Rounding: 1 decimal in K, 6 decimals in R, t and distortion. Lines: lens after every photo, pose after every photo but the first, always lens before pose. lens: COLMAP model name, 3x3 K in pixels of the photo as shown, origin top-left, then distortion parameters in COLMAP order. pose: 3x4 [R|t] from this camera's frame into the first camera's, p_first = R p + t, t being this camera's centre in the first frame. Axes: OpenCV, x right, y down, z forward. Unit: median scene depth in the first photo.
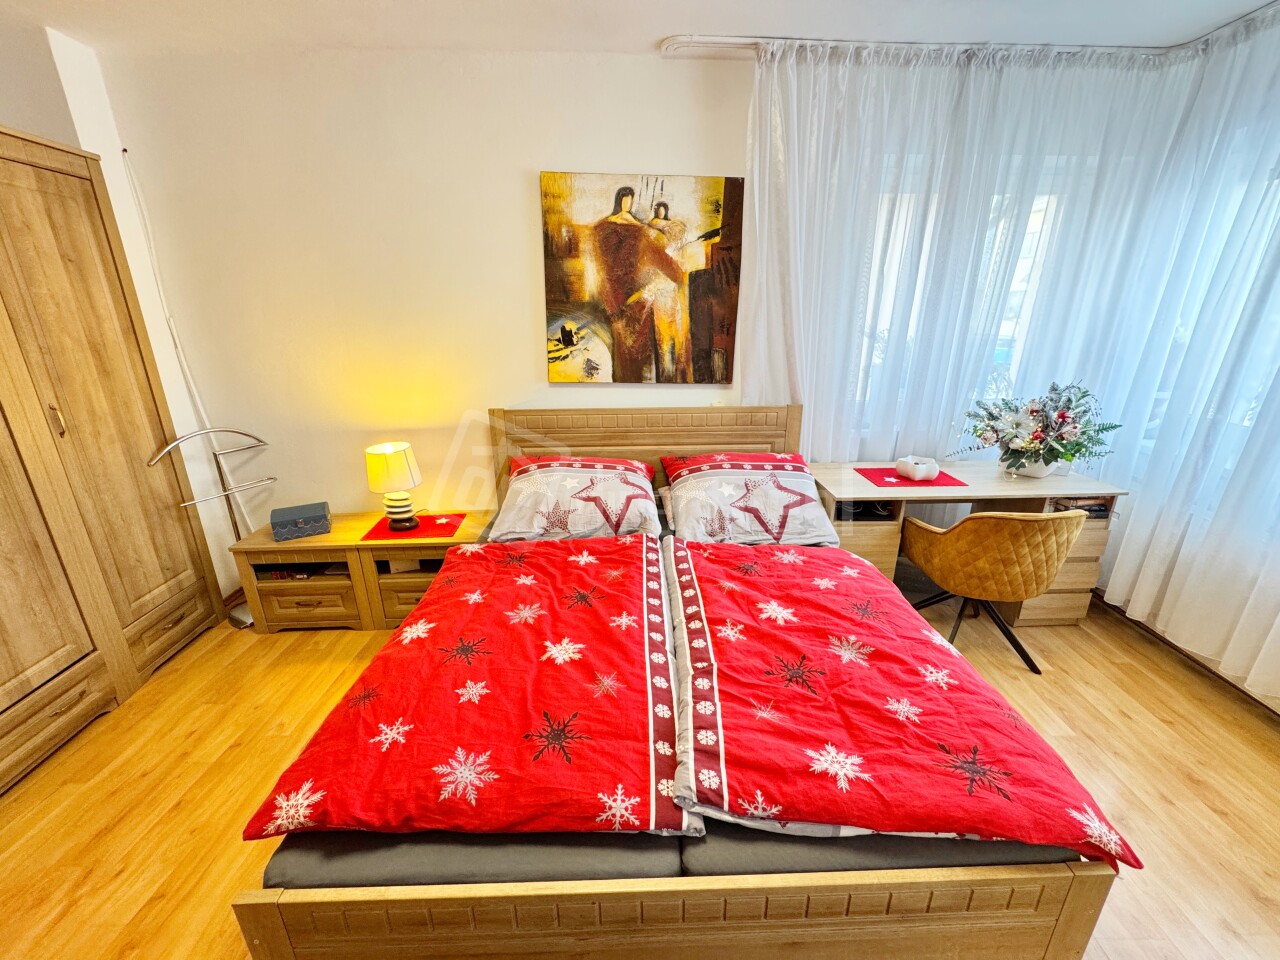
lens RADIAL K [[514.6, 0, 644.5], [0, 514.6, 475.4], [0, 0, 1]] dist [-0.005155, 0.000973]
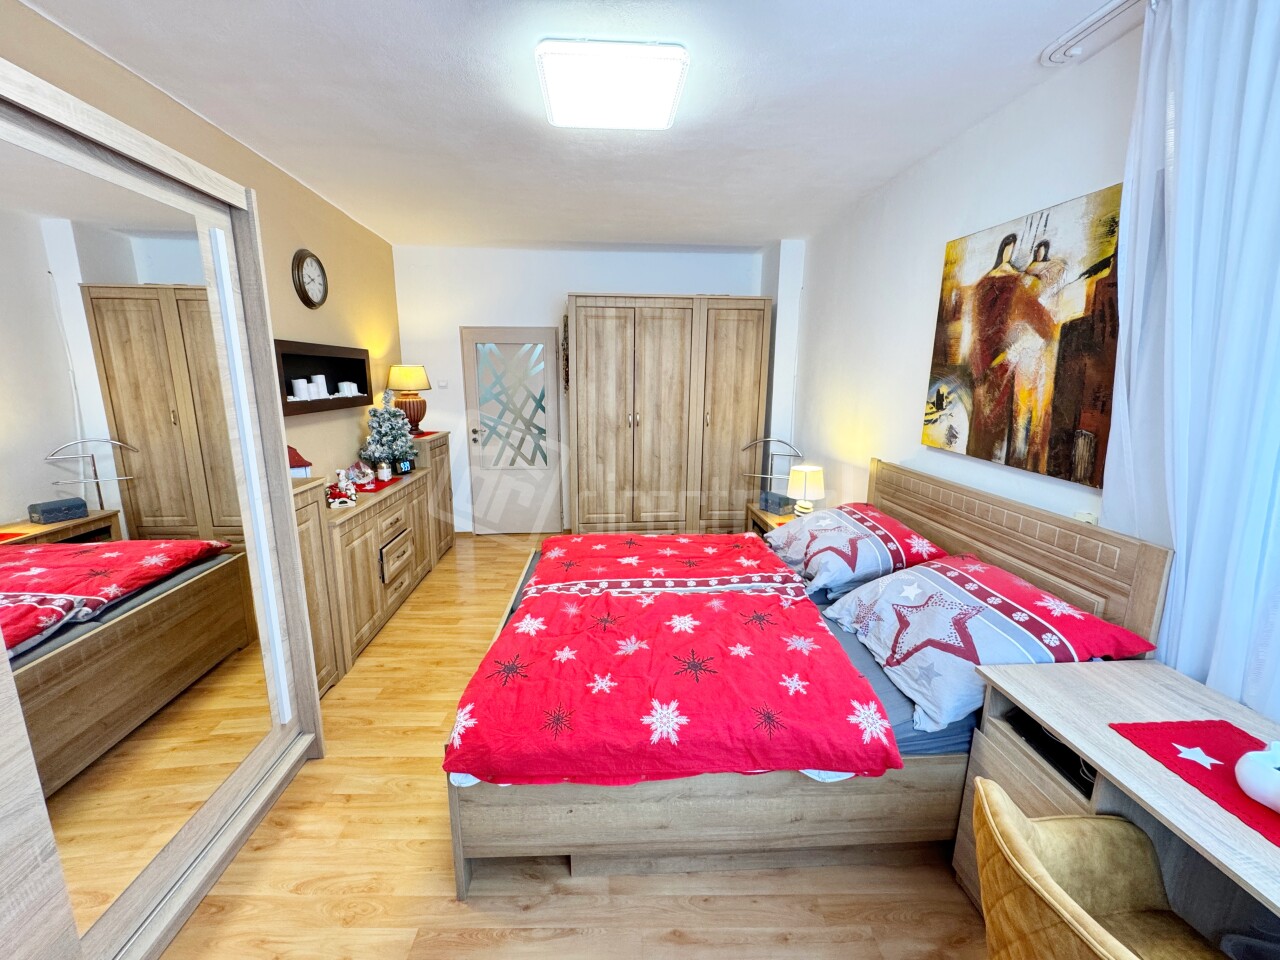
lens RADIAL K [[514.6, 0, 635.8], [0, 514.6, 473.4], [0, 0, 1]] dist [-0.005155, 0.000973]
pose [[0.022173, 0.193798, -0.980791, 0.820513], [-0.315135, 0.932375, 0.177107, -0.136221], [0.948788, 0.305155, 0.081747, 0.433069]]
